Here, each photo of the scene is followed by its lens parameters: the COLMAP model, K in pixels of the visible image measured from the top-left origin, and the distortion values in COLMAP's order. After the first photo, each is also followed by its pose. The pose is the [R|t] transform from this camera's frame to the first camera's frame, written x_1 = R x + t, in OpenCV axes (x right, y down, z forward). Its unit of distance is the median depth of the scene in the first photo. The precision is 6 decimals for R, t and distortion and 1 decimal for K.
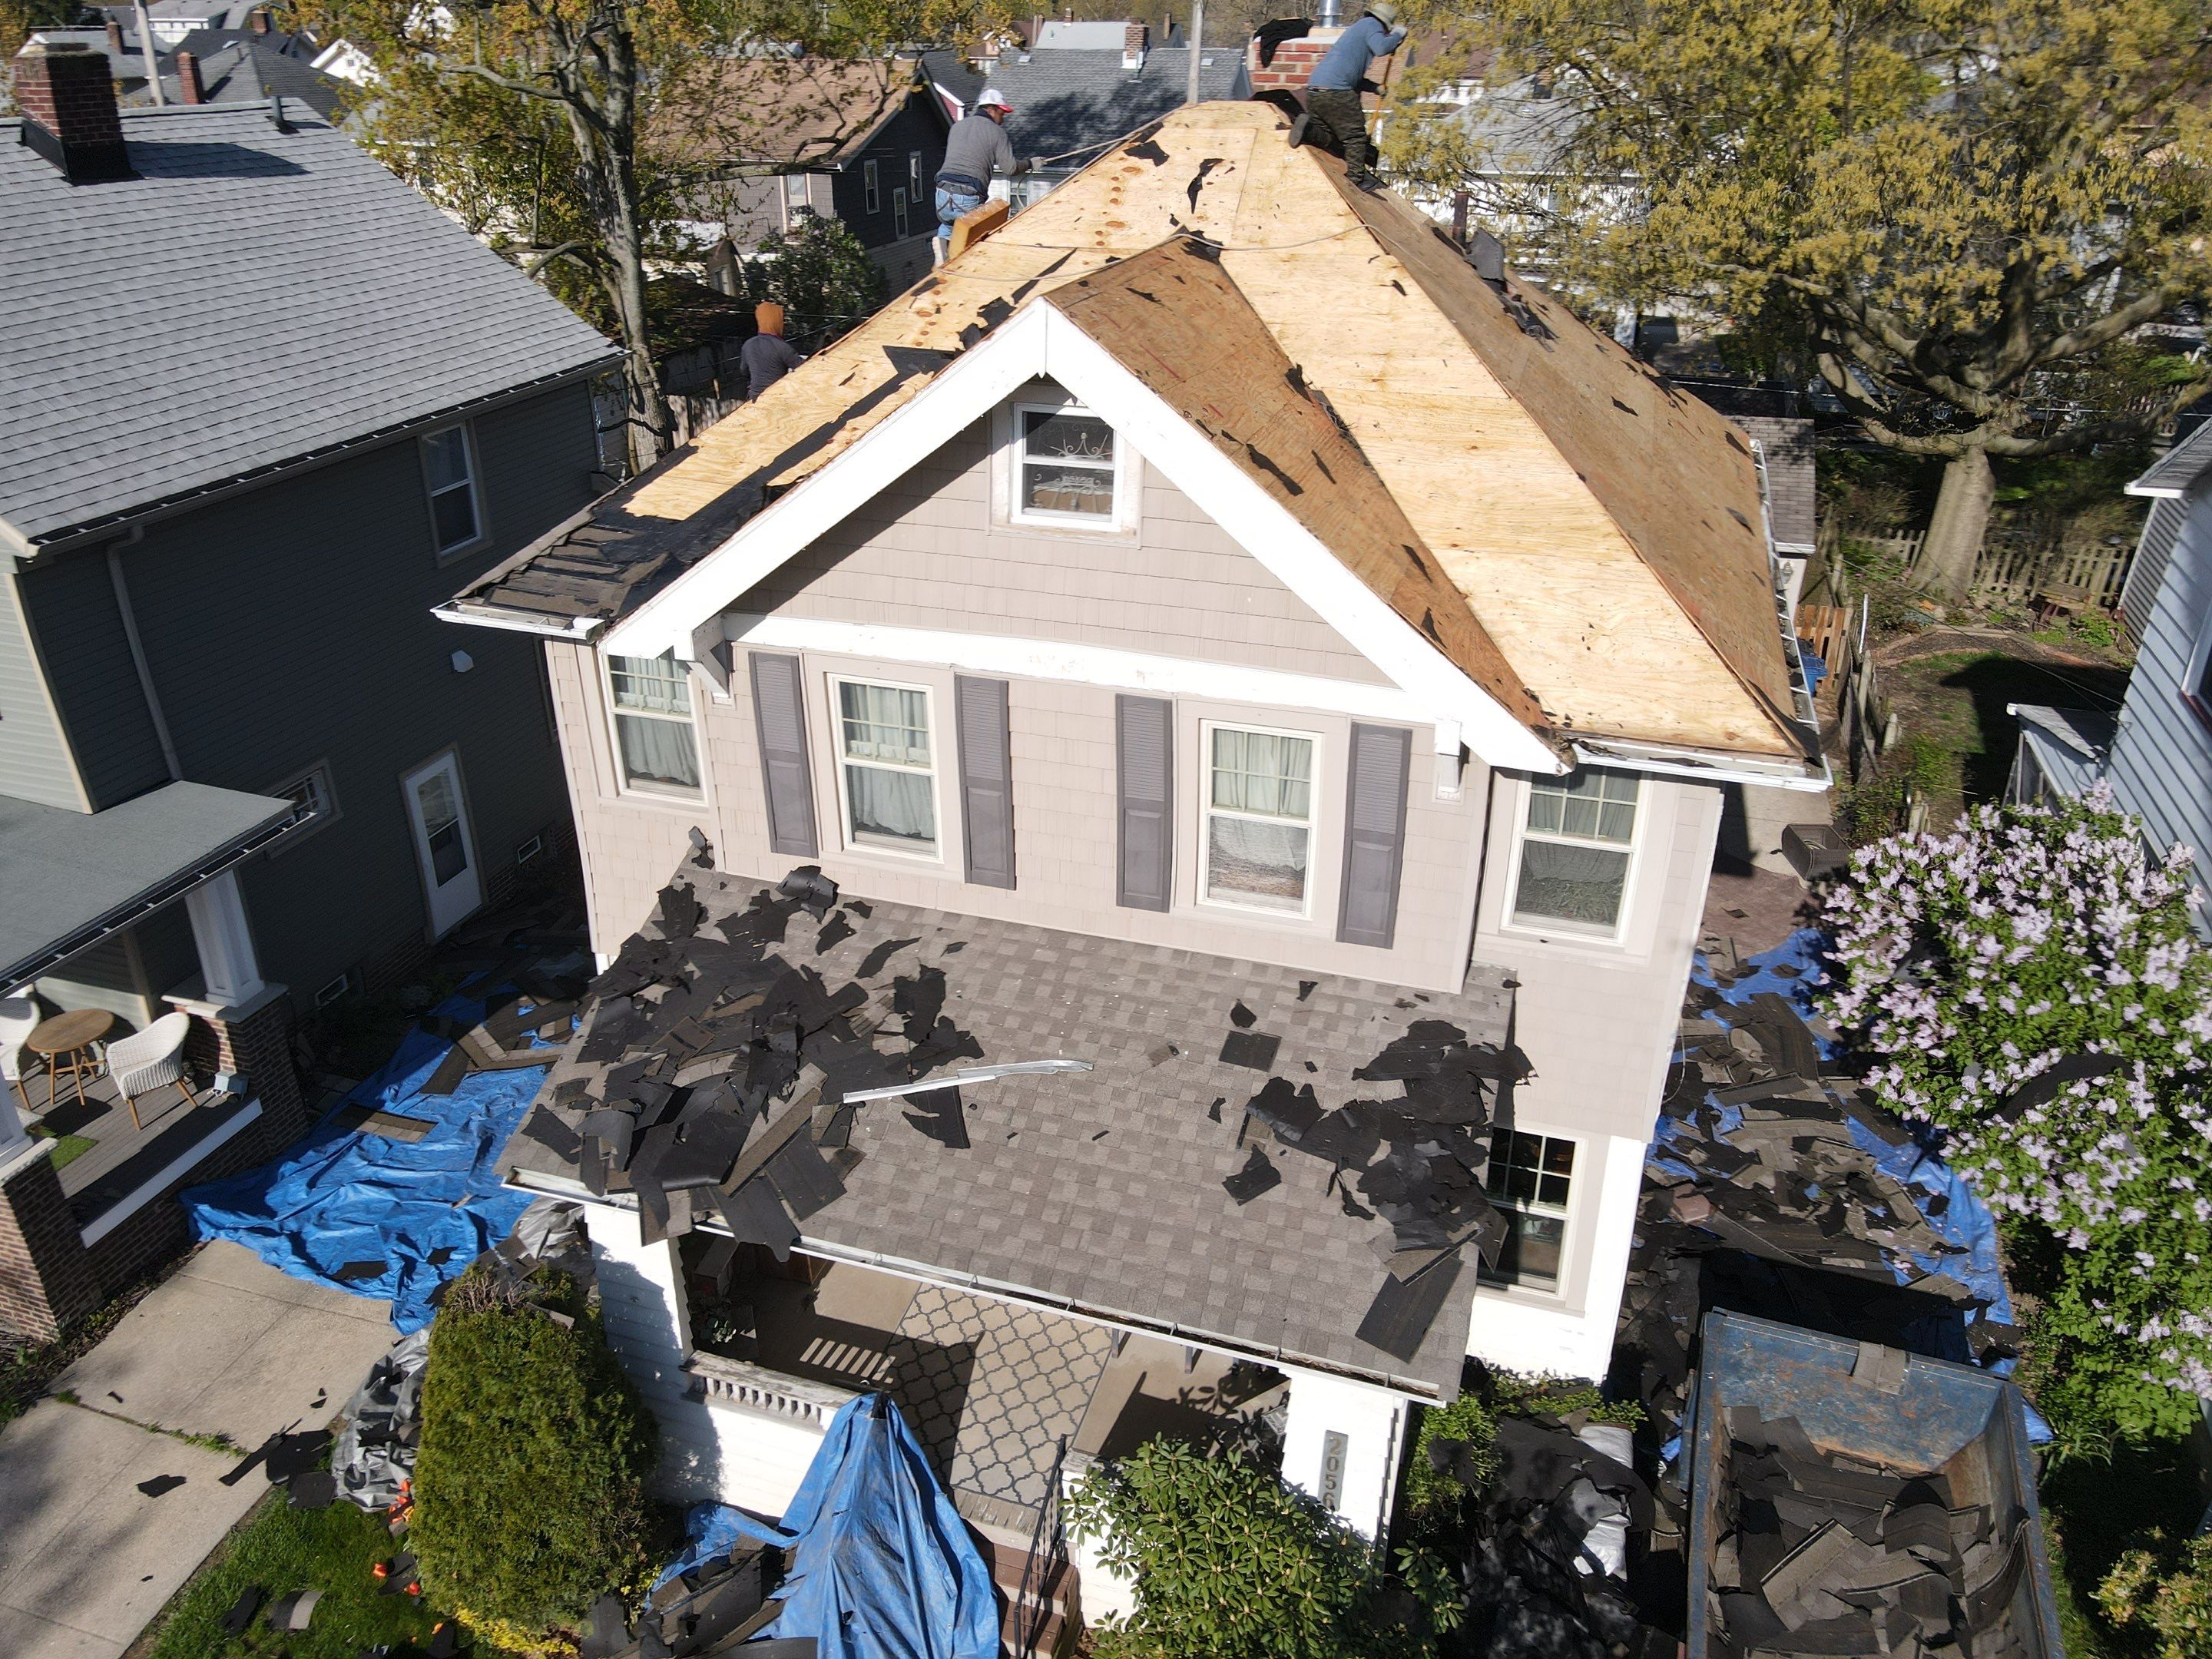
lens RADIAL K [[1656.3, 0, 1106.0], [0, 1656.3, 829.5], [0, 0, 1]] dist [0.003473, -0.002405]
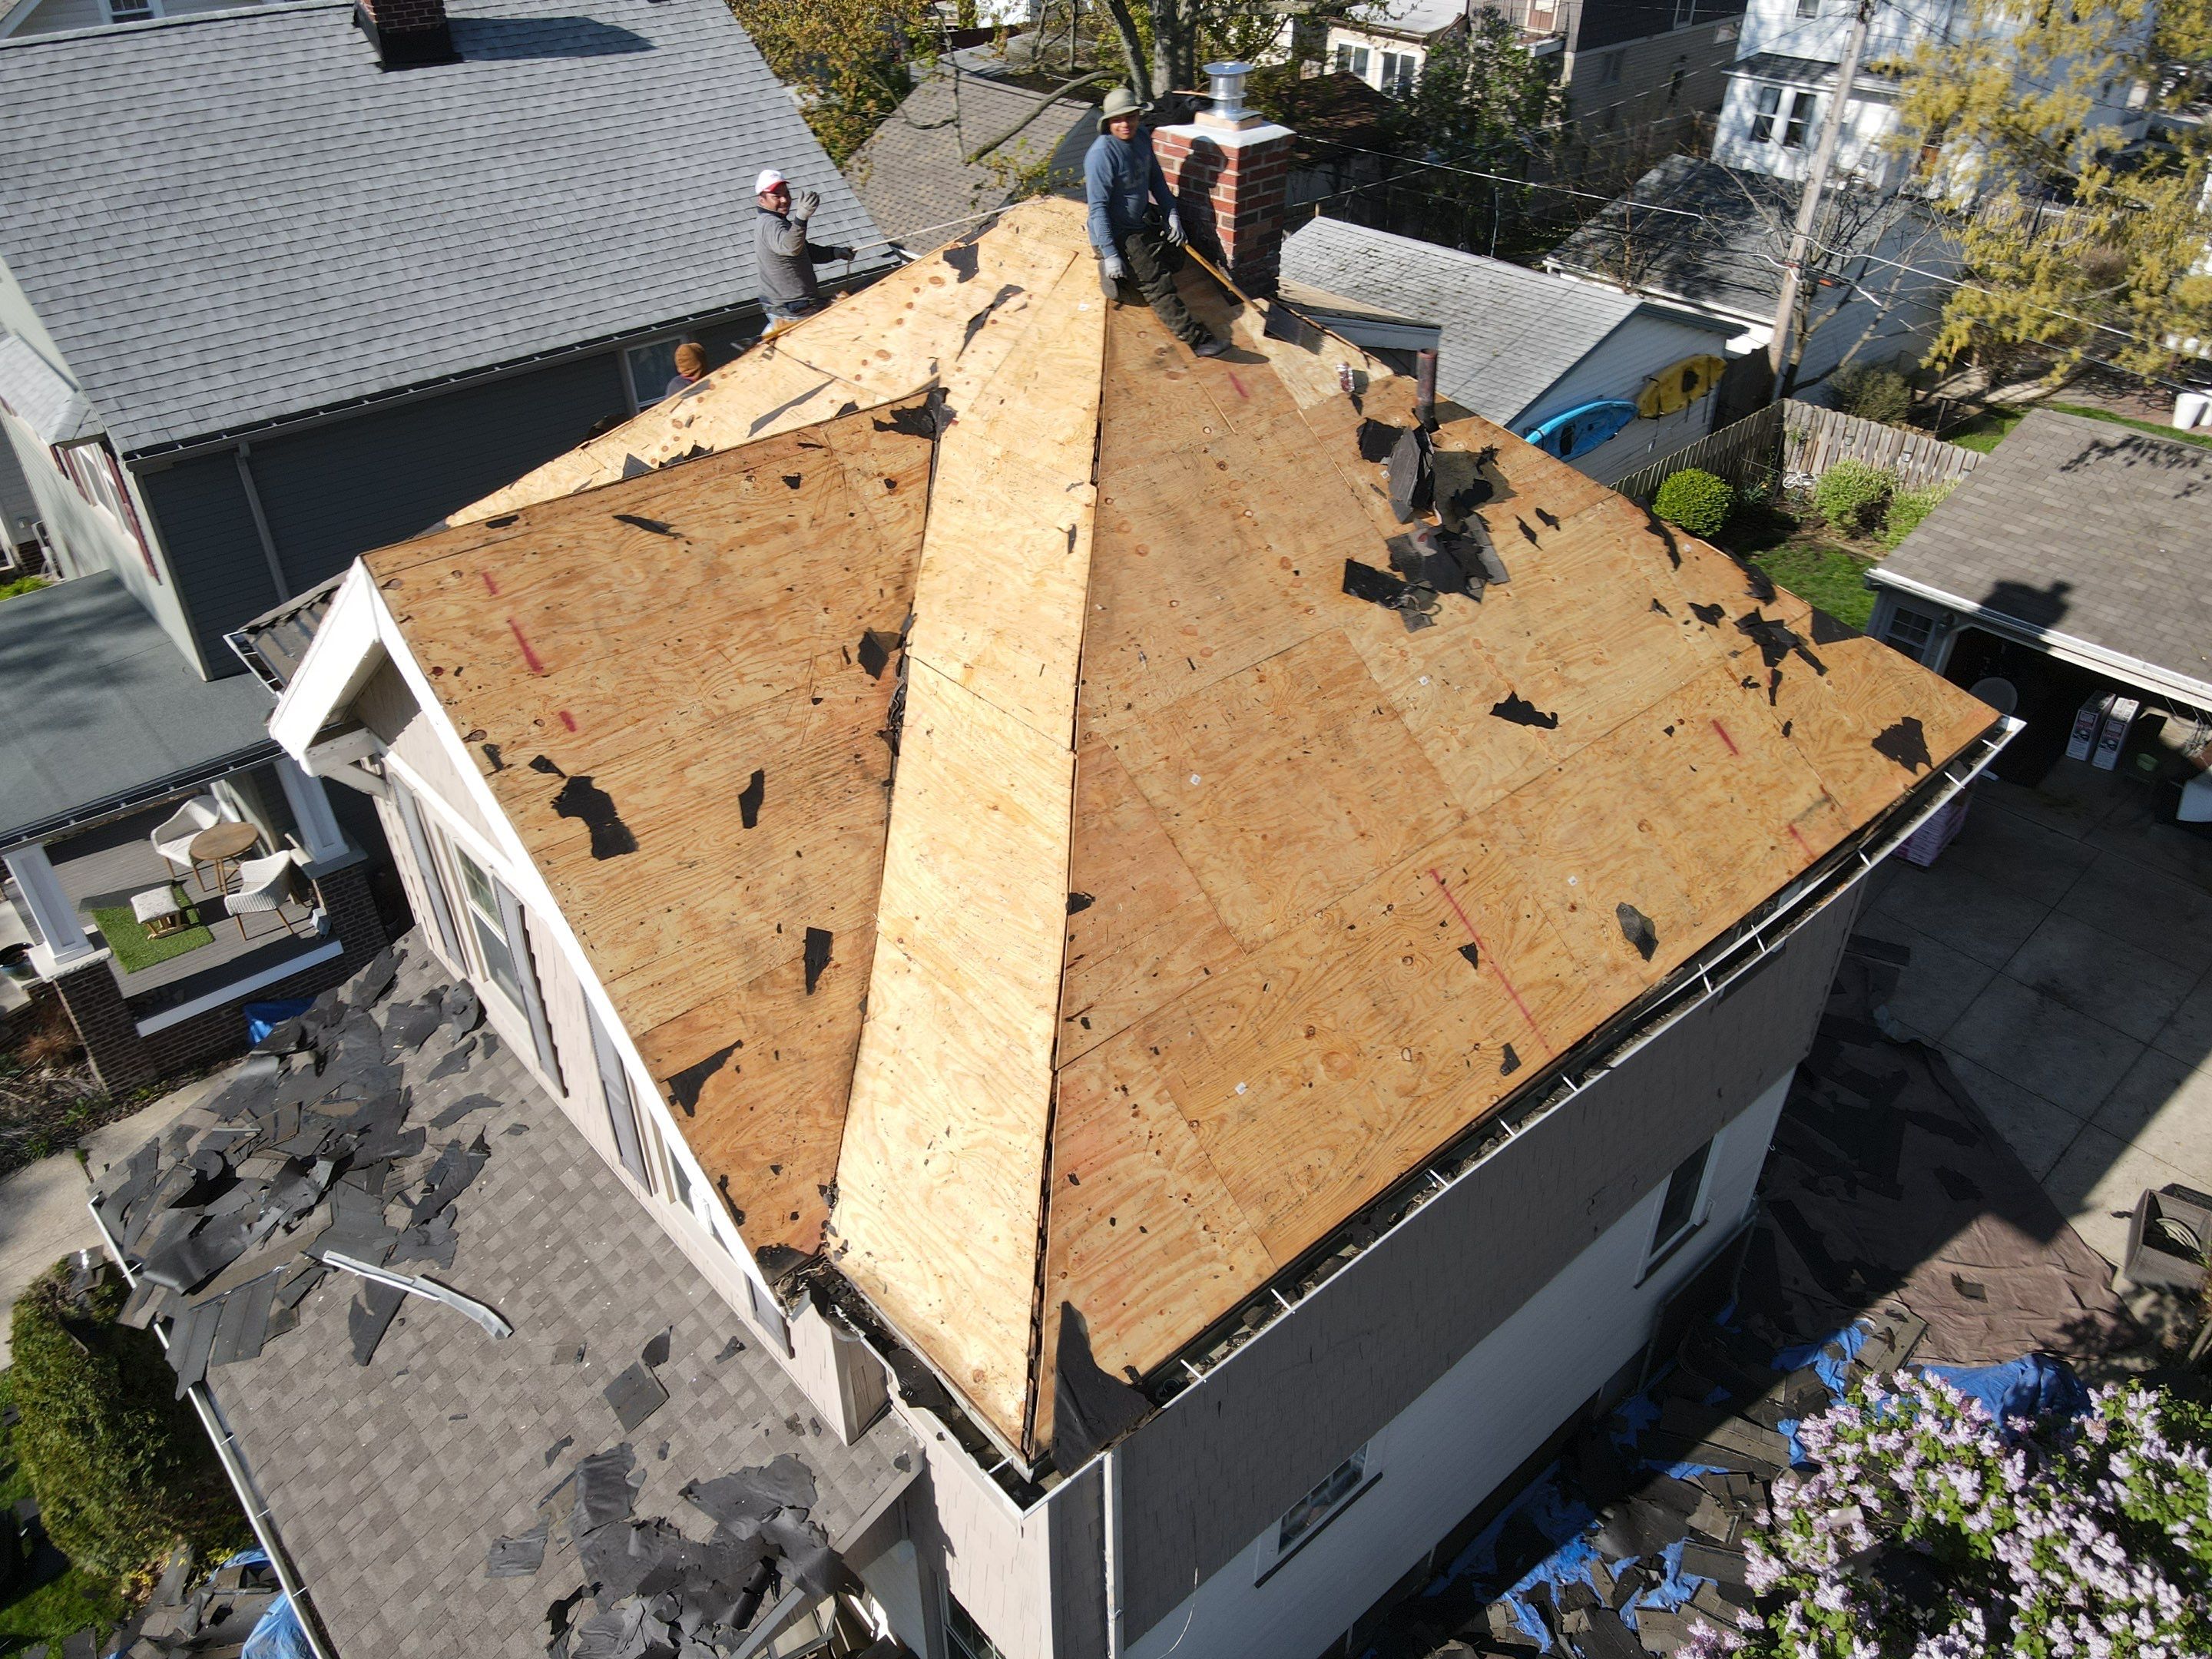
lens RADIAL K [[1623.8, 0, 1106.0], [0, 1623.8, 829.5], [0, 0, 1]] dist [-0.000428, 0.003268]
pose [[0.856672, 0.295552, -0.422803, 0.453750], [-0.224825, 0.951578, 0.209649, -0.305171], [0.464292, -0.084544, 0.881638, 0.307271]]
